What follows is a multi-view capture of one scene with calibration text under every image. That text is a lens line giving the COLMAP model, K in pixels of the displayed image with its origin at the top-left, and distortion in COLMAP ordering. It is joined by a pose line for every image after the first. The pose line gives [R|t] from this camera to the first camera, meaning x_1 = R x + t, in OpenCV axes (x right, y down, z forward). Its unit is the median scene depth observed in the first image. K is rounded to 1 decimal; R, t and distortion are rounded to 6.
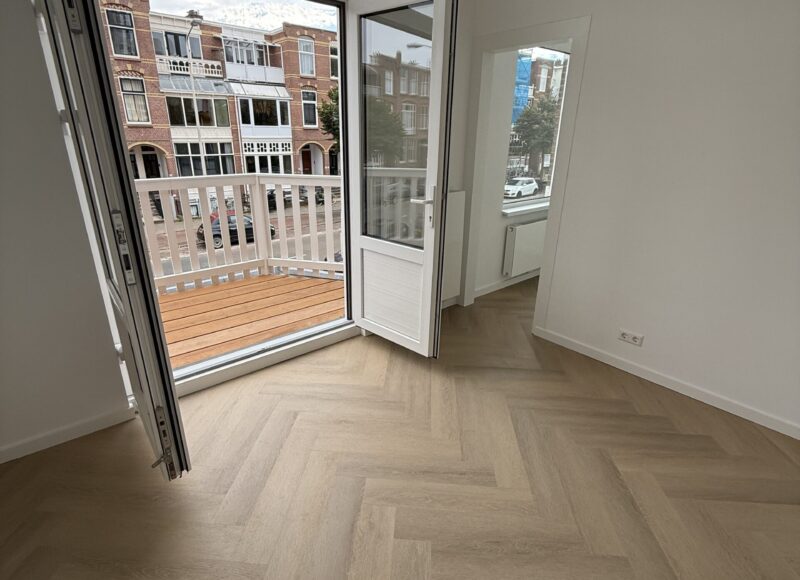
lens RADIAL K [[419.3, 0, 400.0], [0, 419.3, 290.0], [0, 0, 1]] dist [-0.001355, 0.000167]
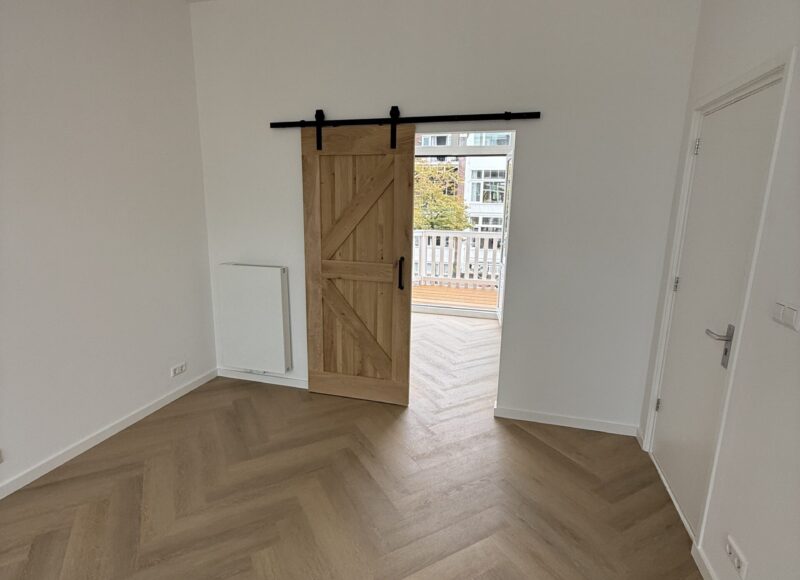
lens RADIAL K [[419.3, 0, 400.0], [0, 419.3, 290.0], [0, 0, 1]] dist [-0.001355, 0.000167]
pose [[0.548254, 0.162277, -0.820417, 1.293205], [-0.303351, 0.952772, -0.014261, 0.166785], [0.779356, 0.256694, 0.571588, -0.441025]]
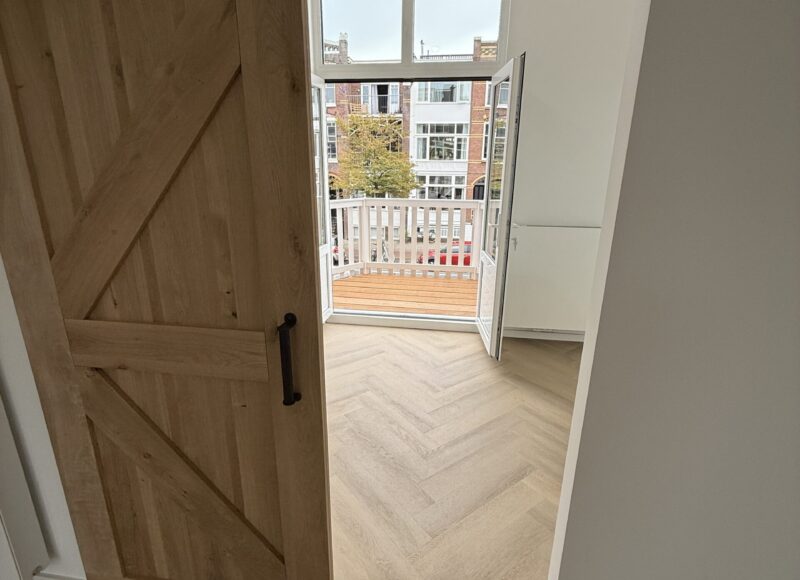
lens RADIAL K [[419.3, 0, 400.0], [0, 419.3, 290.0], [0, 0, 1]] dist [-0.001355, 0.000167]
pose [[0.653358, 0.211906, -0.726787, 0.706930], [-0.268547, 0.962468, 0.039208, 0.005120], [0.707818, 0.169560, 0.685743, -0.017770]]
